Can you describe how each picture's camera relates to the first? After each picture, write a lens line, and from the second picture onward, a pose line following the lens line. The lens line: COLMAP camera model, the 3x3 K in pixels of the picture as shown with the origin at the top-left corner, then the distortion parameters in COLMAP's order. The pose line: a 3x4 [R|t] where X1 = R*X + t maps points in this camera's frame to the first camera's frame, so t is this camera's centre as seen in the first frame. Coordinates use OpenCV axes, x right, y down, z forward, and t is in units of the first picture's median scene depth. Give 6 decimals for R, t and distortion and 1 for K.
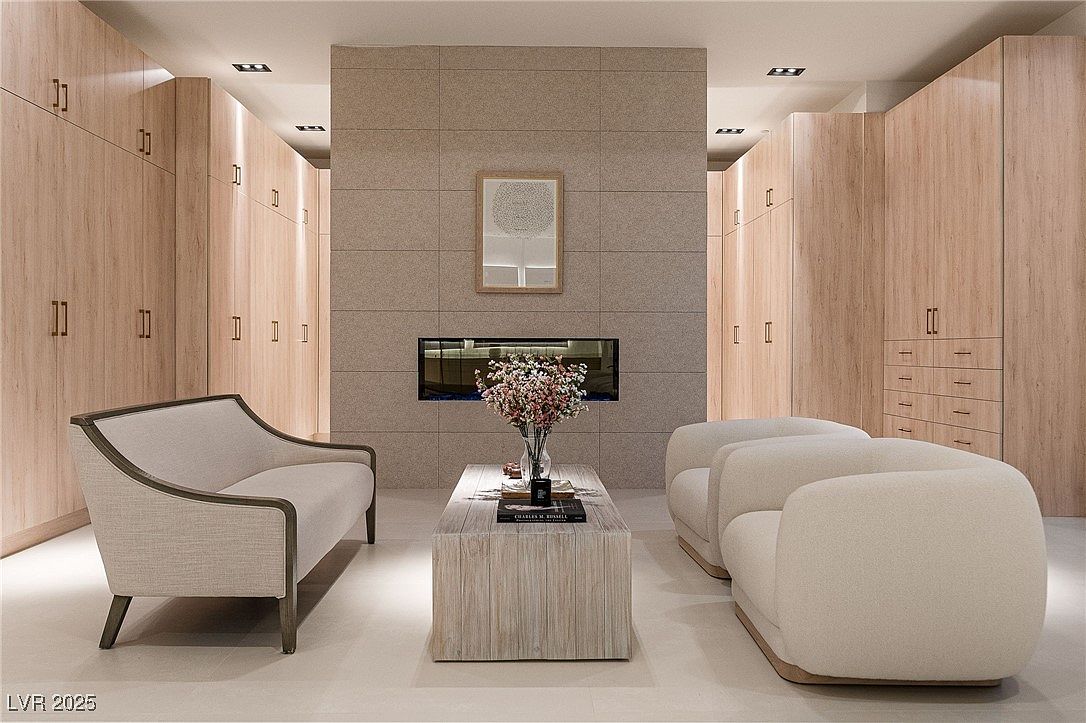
lens RADIAL K [[585.2, 0, 537.6], [0, 585.2, 360.9], [0, 0, 1]] dist [0.000589, 0.000165]
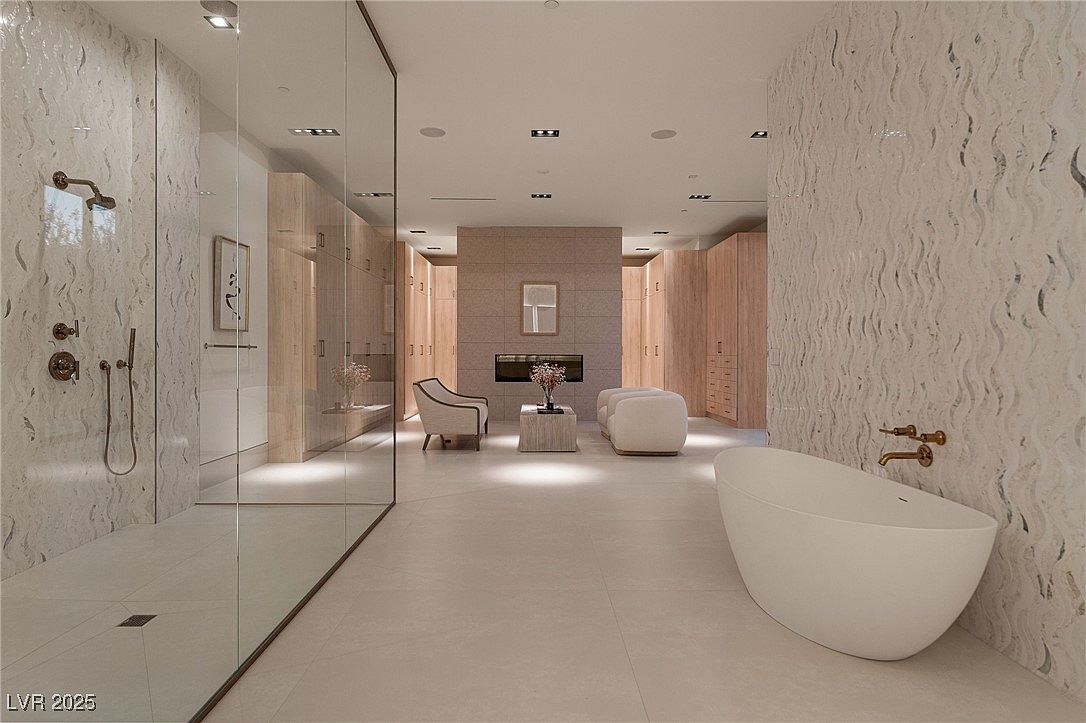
lens RADIAL K [[585.2, 0, 545.6], [0, 585.2, 359.9], [0, 0, 1]] dist [0.000589, 0.000165]
pose [[0.999928, 0.001319, 0.011896, -0.034308], [-0.001371, 0.999990, 0.004350, -0.028351], [-0.011891, -0.004366, 0.999920, -1.288557]]
